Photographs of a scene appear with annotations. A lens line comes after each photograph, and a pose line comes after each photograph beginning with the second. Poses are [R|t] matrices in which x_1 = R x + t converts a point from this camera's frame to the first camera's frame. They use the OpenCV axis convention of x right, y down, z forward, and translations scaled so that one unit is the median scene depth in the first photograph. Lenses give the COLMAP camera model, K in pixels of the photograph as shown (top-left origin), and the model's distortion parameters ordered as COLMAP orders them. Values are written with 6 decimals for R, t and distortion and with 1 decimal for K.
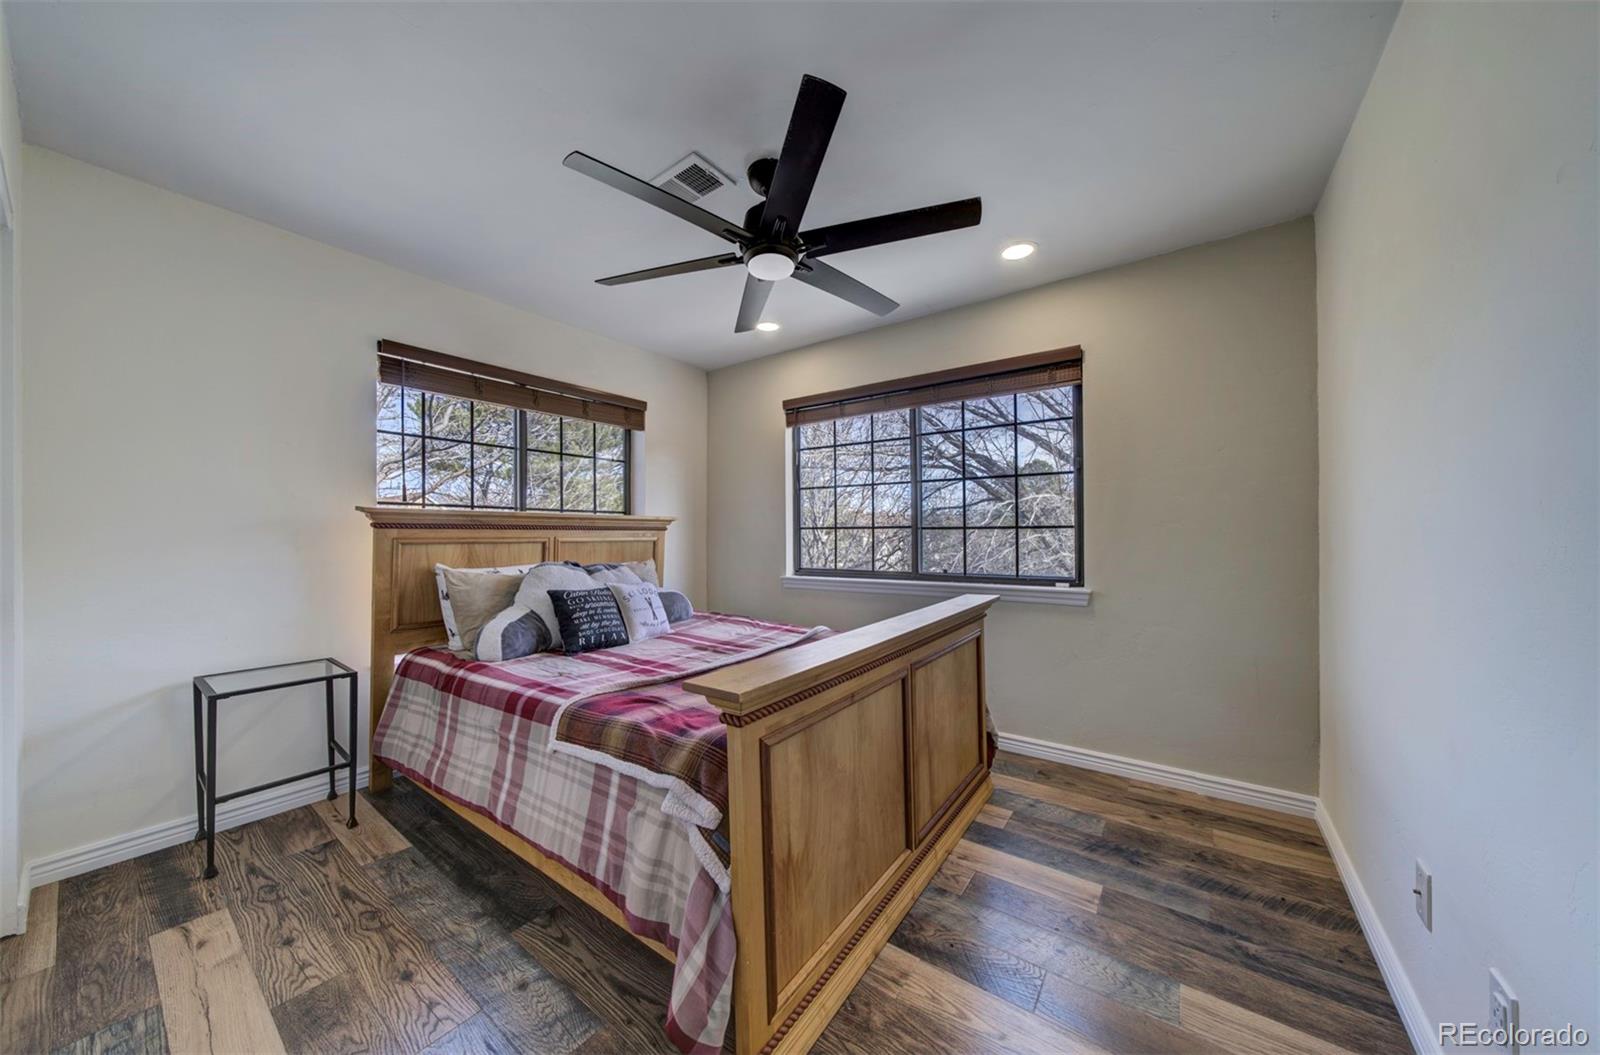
lens RADIAL K [[529.8, 0, 800.2], [0, 529.8, 536.7], [0, 0, 1]] dist [-0.005252, 0.000930]
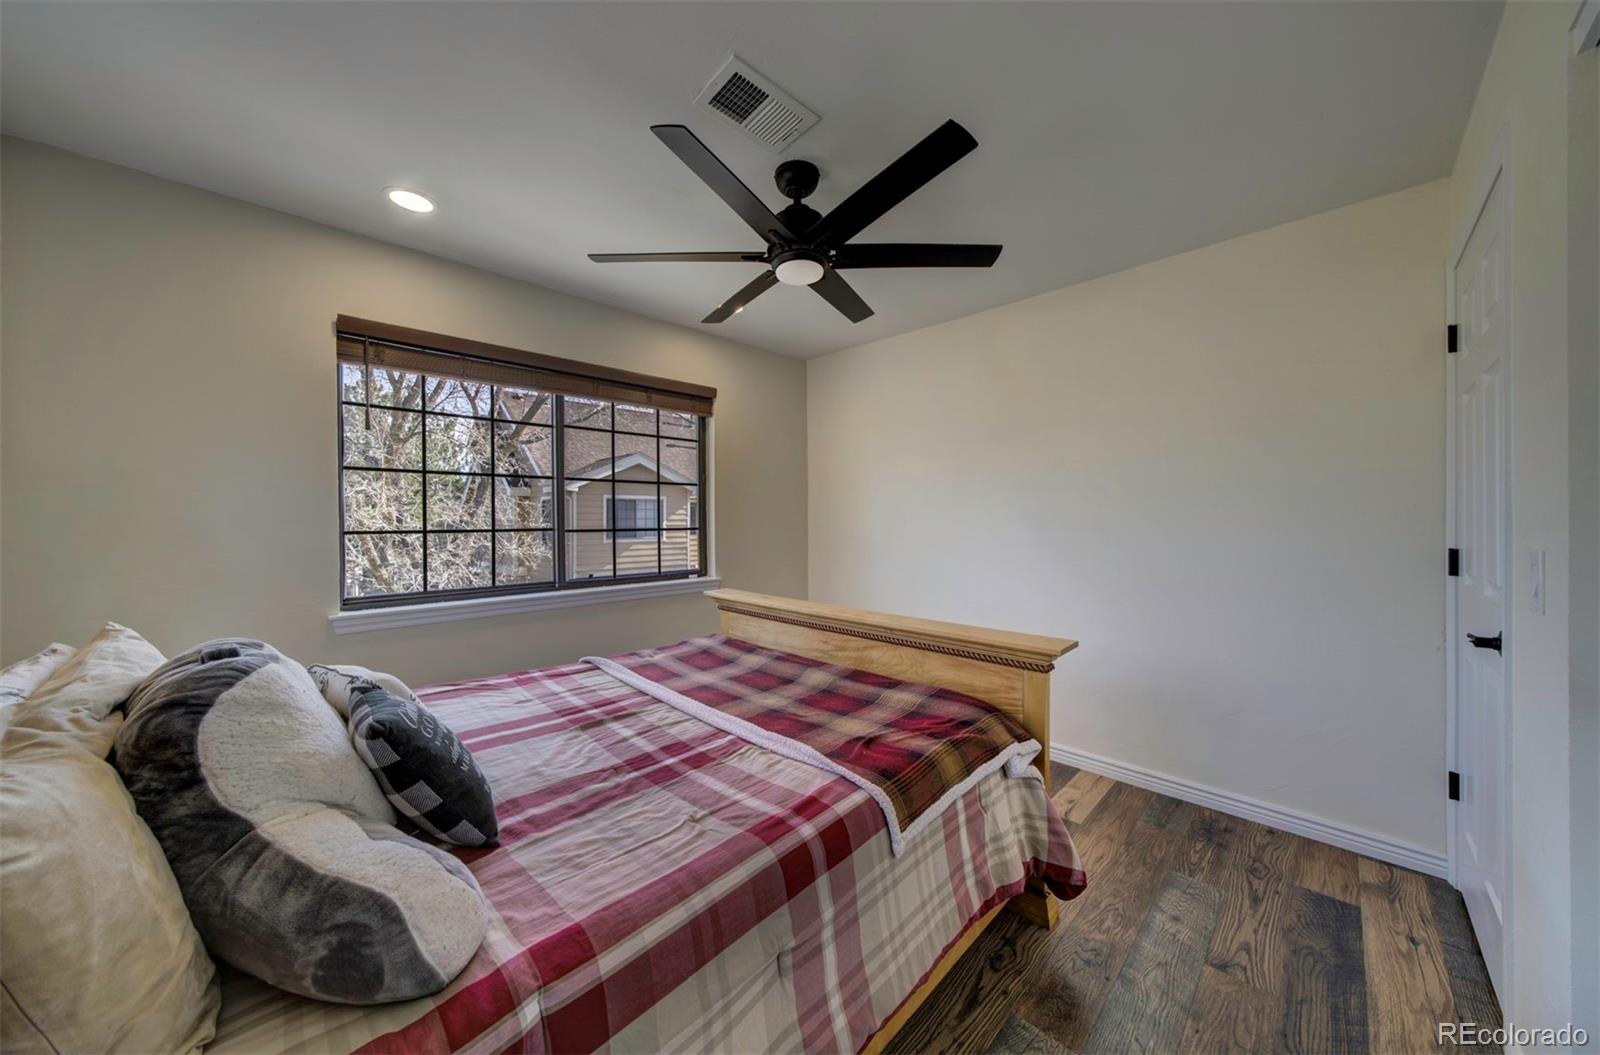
lens RADIAL K [[529.8, 0, 784.2], [0, 529.8, 519.8], [0, 0, 1]] dist [-0.005252, 0.000930]
pose [[0.177530, 0.005263, 0.984101, -0.985514], [0.008776, 0.999937, -0.006931, -0.043643], [-0.984076, 0.009867, 0.177472, 0.822428]]
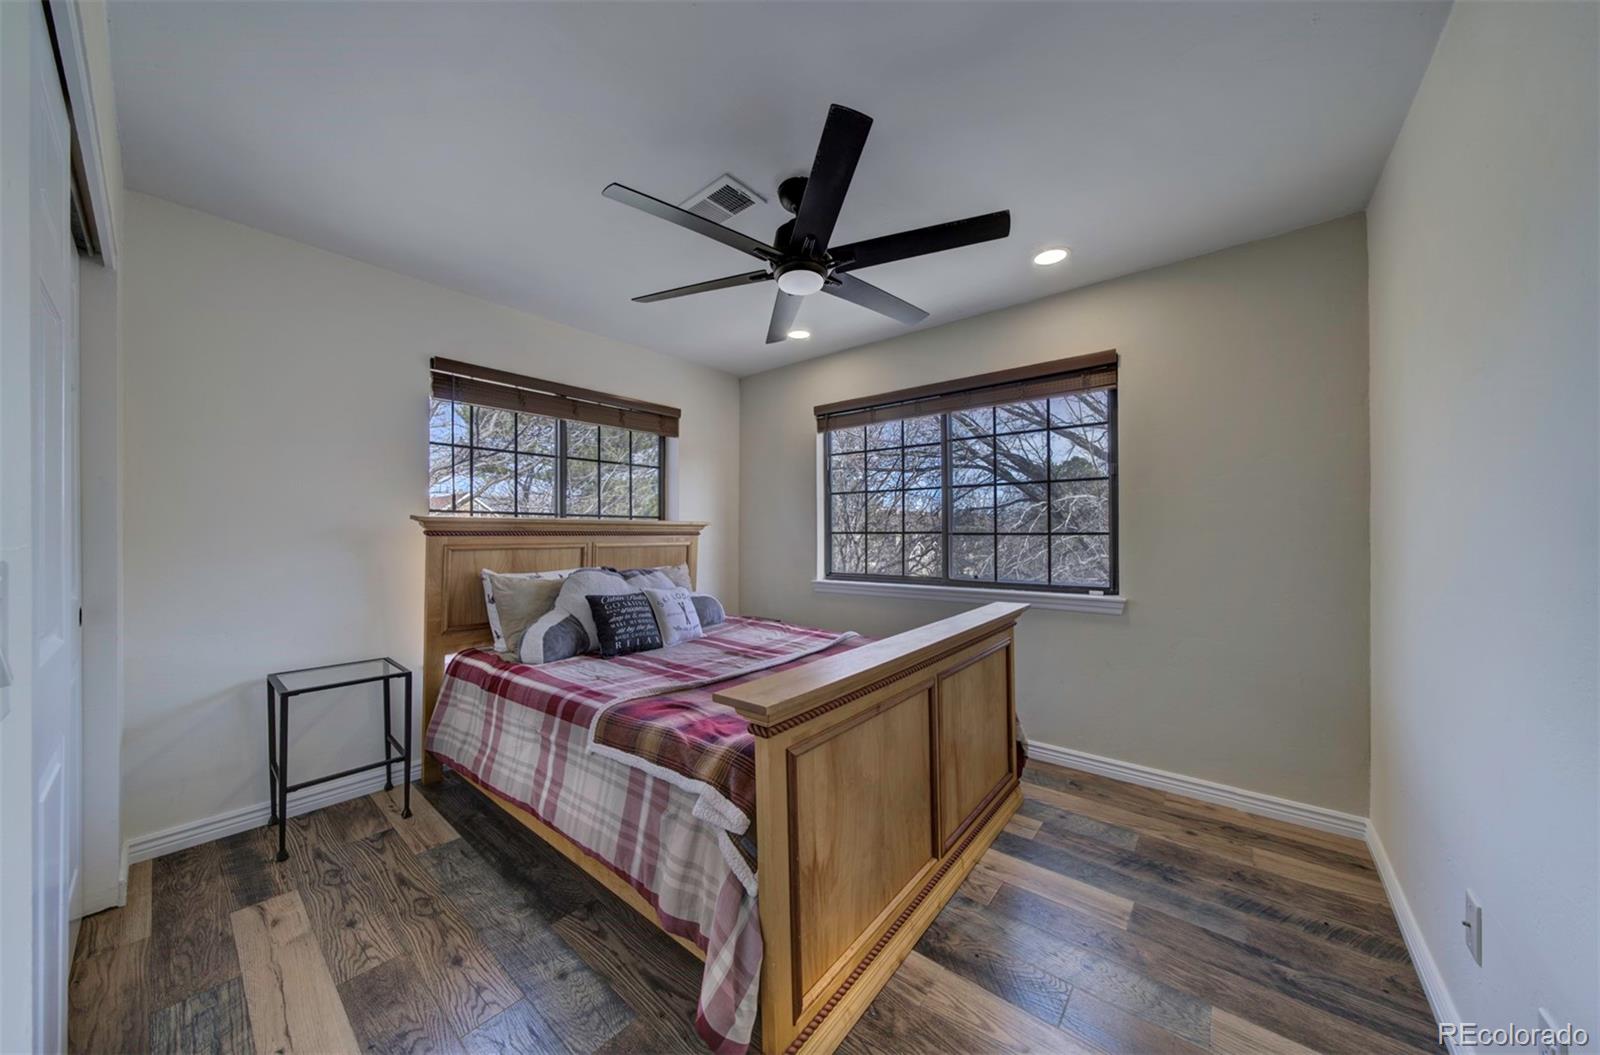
lens RADIAL K [[529.8, 0, 802.7], [0, 529.8, 534.7], [0, 0, 1]] dist [-0.005252, 0.000930]
pose [[0.998411, 0.002640, -0.056282, 0.008022], [-0.002700, 0.999996, -0.001004, -0.022709], [0.056279, 0.001154, 0.998414, -0.020713]]
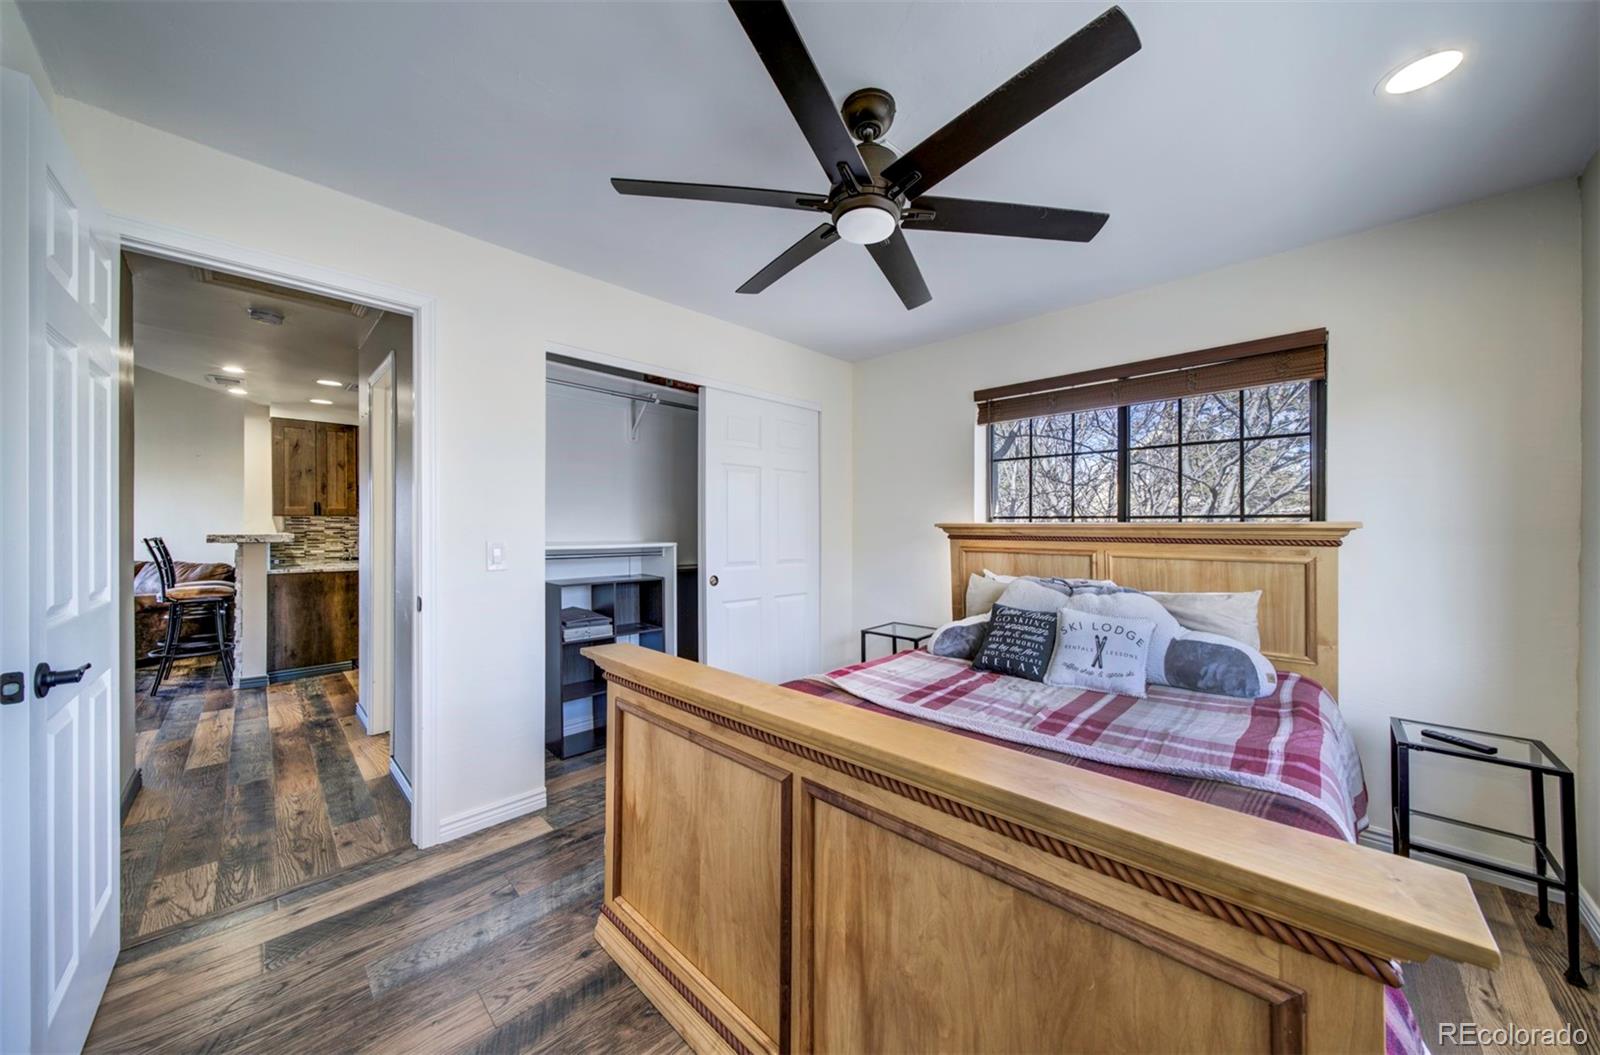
lens RADIAL K [[529.8, 0, 783.0], [0, 529.8, 535.8], [0, 0, 1]] dist [-0.005252, 0.000930]
pose [[-0.156447, 0.009721, -0.987639, 0.726257], [-0.012179, 0.999857, 0.011770, -0.041905], [0.987611, 0.013870, -0.156306, 0.957123]]
